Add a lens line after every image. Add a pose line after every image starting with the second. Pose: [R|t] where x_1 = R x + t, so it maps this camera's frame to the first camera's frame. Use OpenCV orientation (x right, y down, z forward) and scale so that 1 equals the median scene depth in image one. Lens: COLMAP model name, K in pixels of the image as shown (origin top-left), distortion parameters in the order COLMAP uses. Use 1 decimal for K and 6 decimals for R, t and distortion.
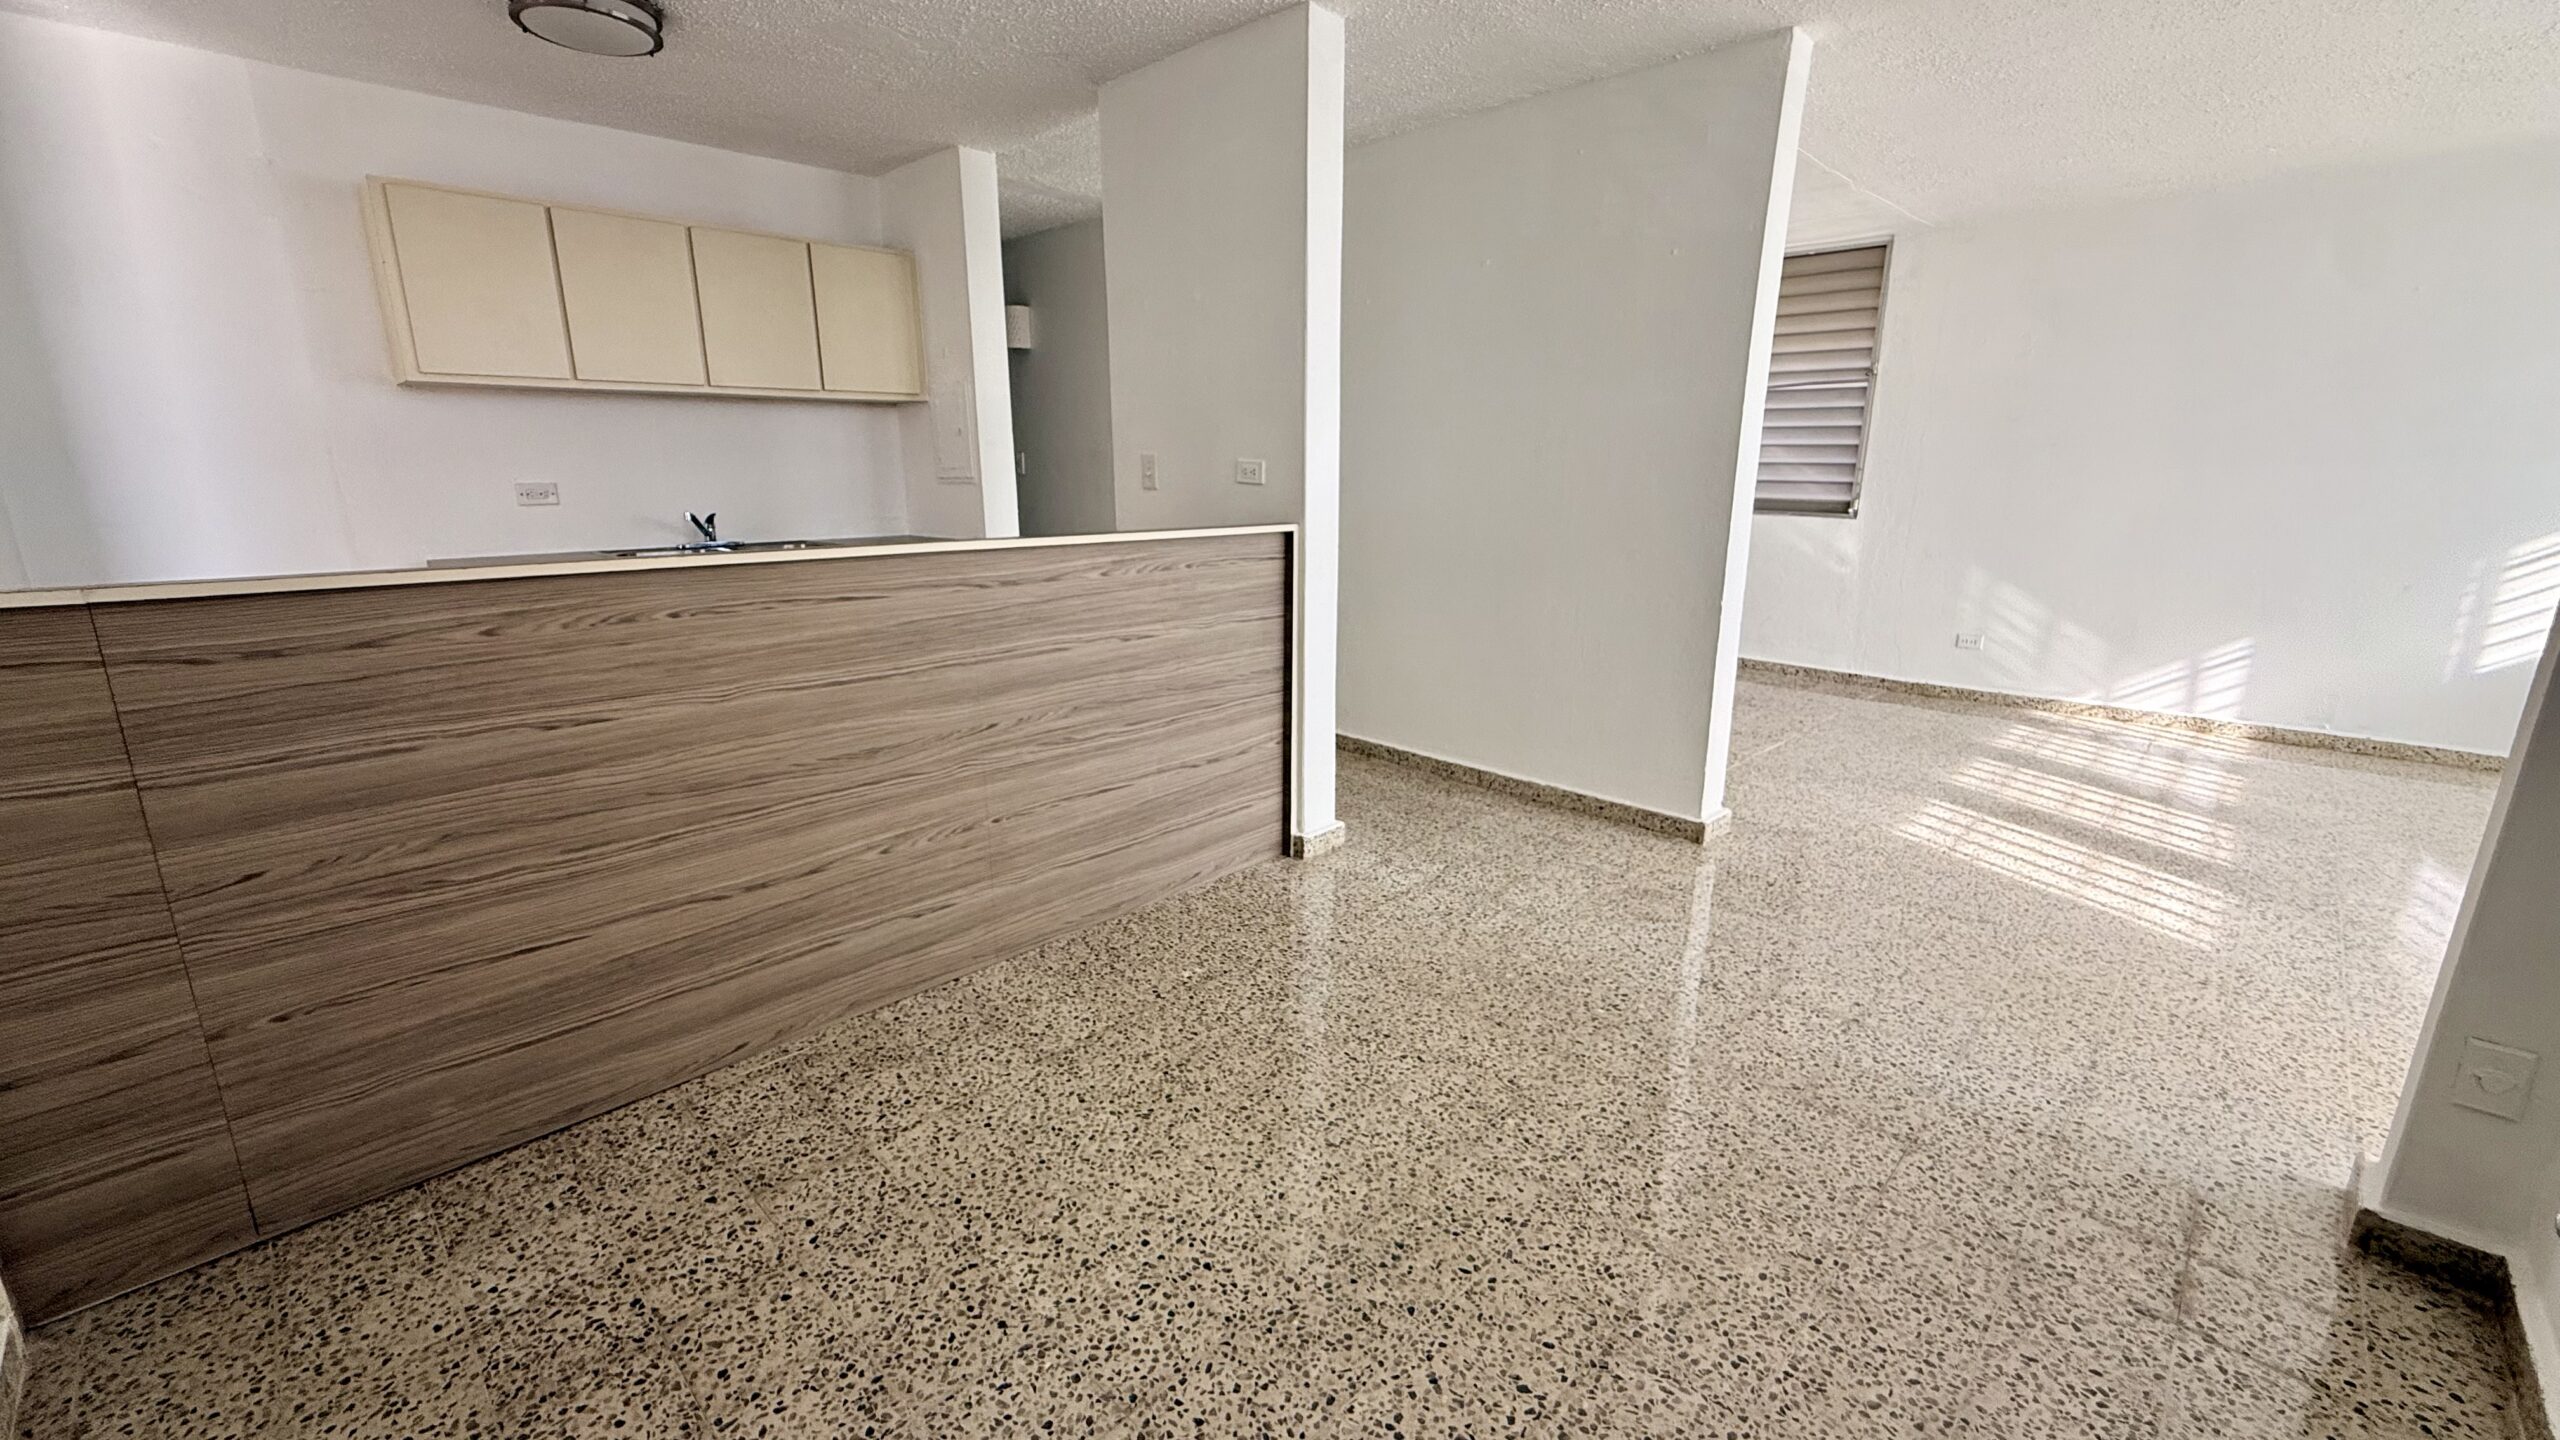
lens RADIAL K [[1020.9, 0, 1252.7], [0, 1020.9, 733.2], [0, 0, 1]] dist [0.002663, -0.000020]
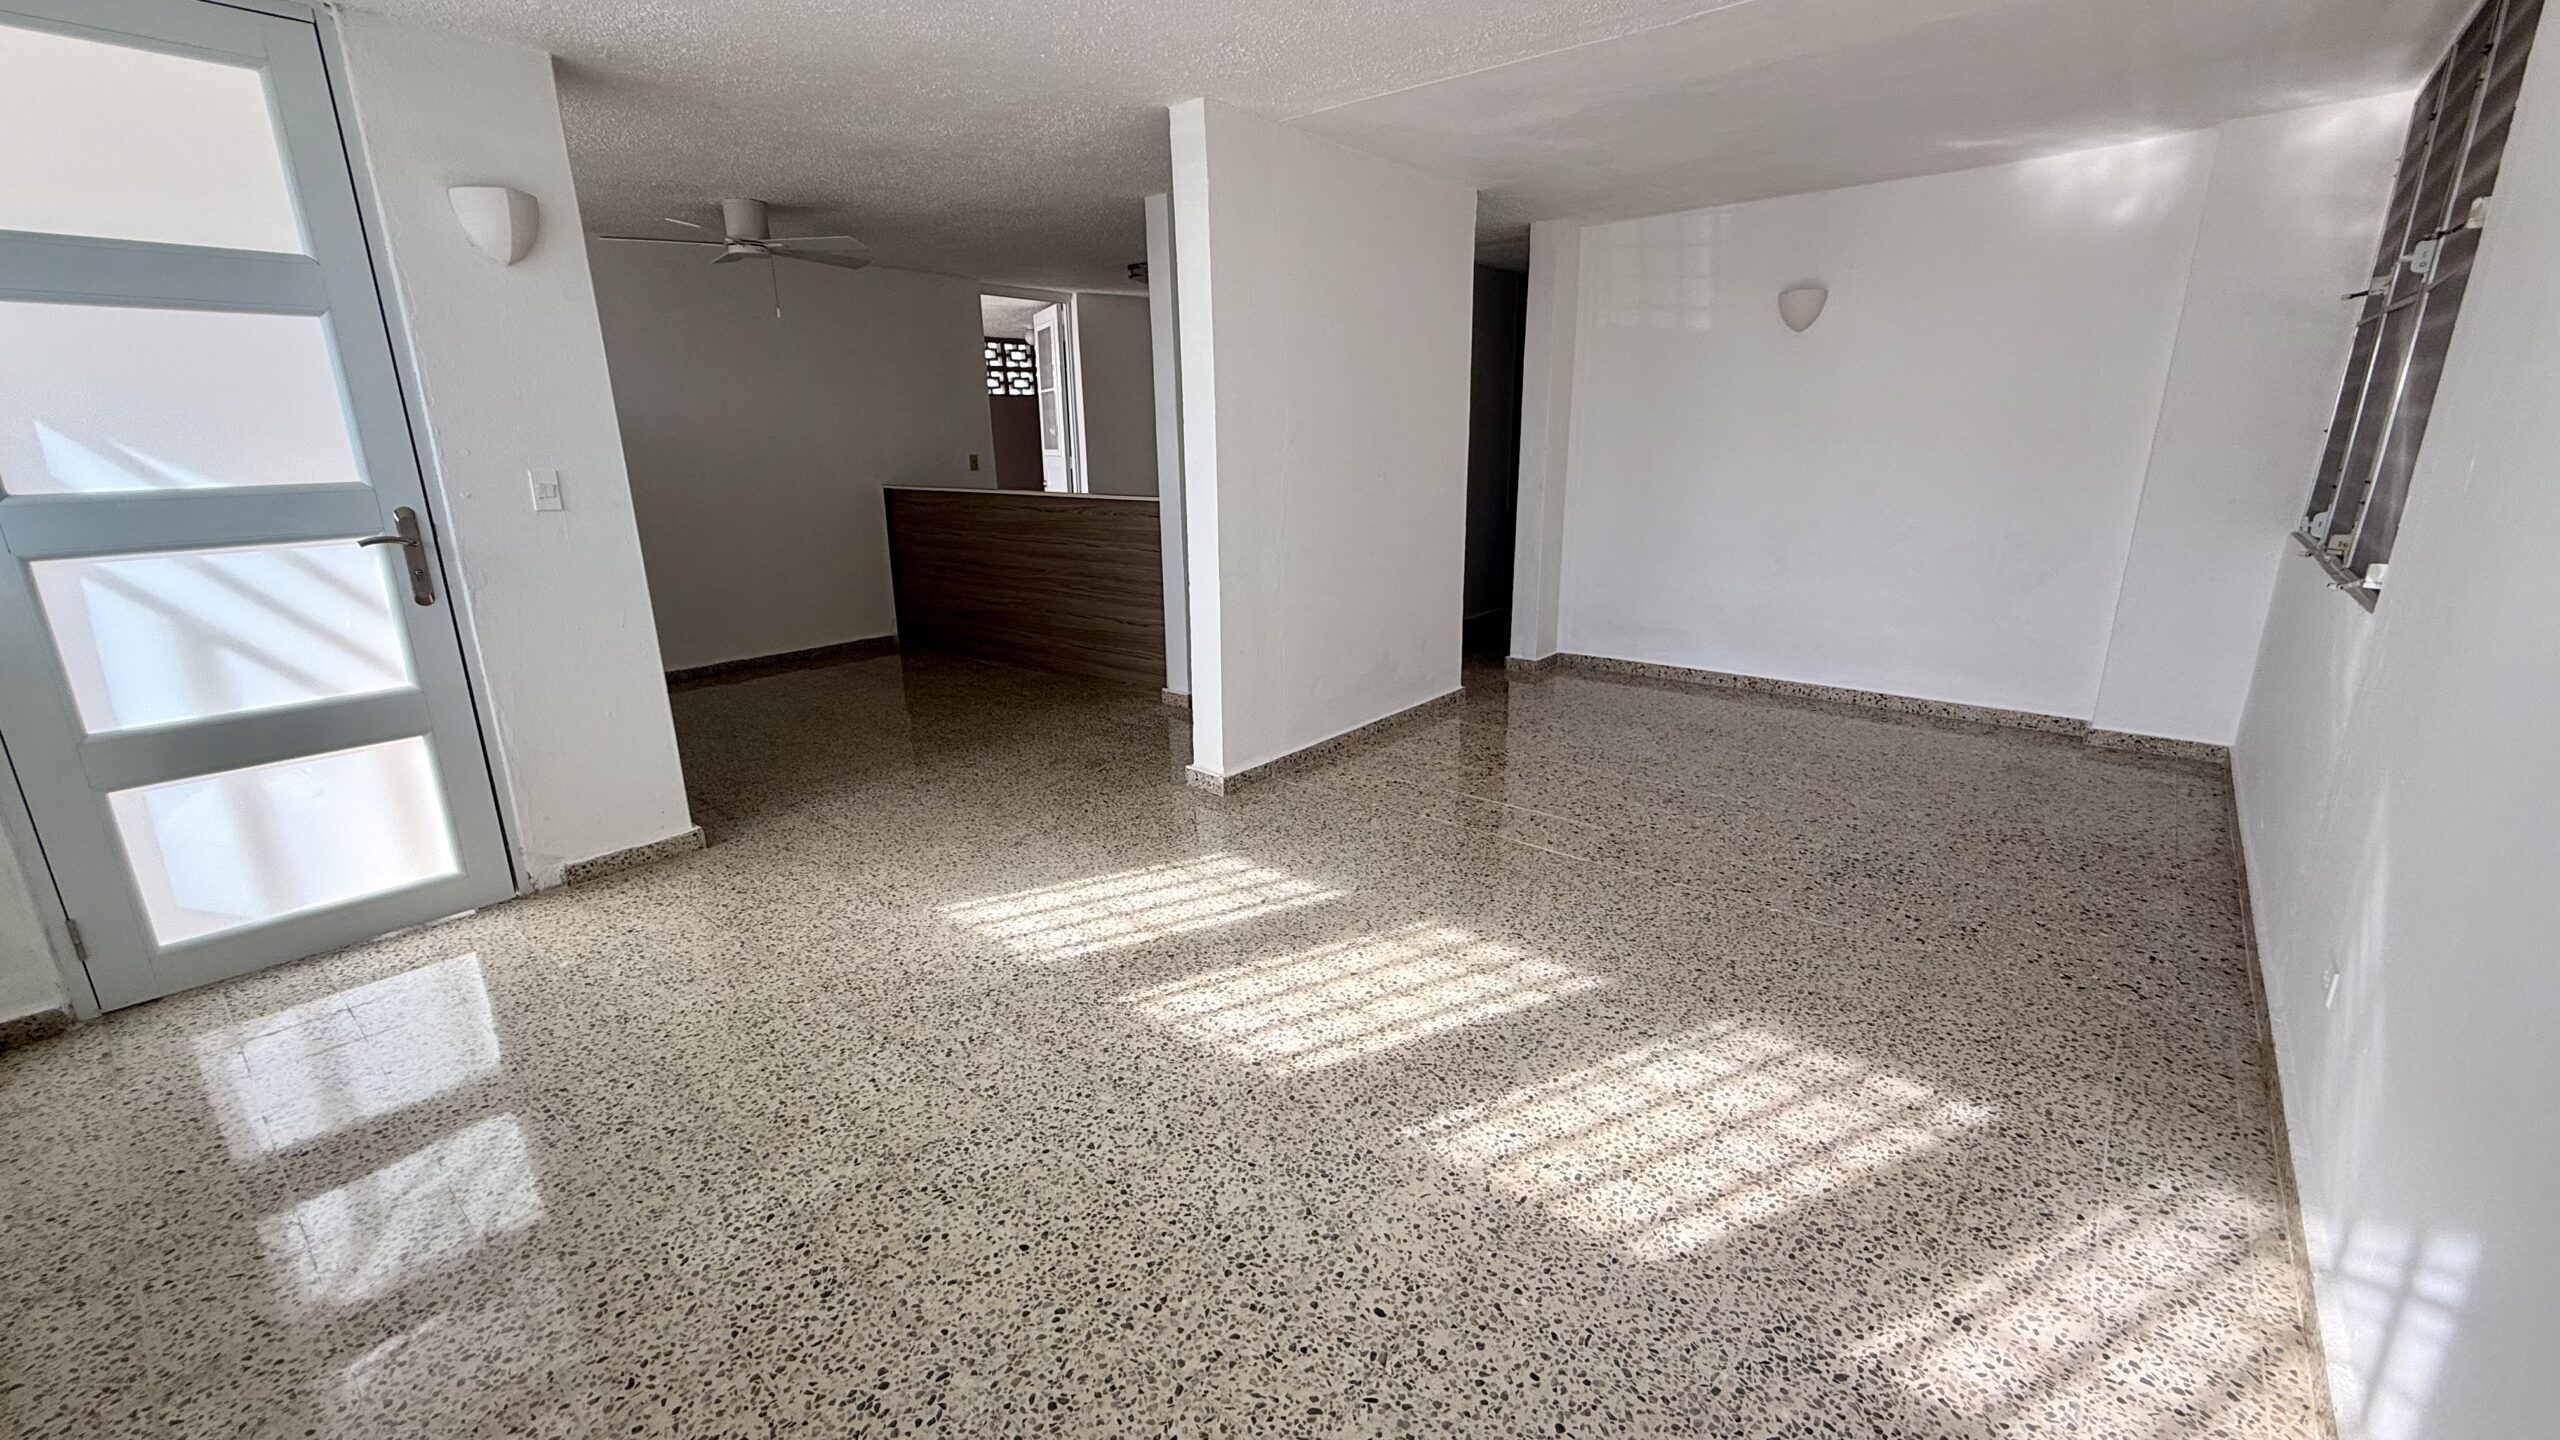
lens RADIAL K [[1020.9, 0, 1281.9], [0, 1020.9, 726.5], [0, 0, 1]] dist [0.002663, -0.000020]
pose [[0.079248, 0.263979, -0.961267, 1.649970], [-0.244400, 0.940015, 0.237994, -0.277762], [0.966431, 0.216073, 0.139011, 0.968260]]
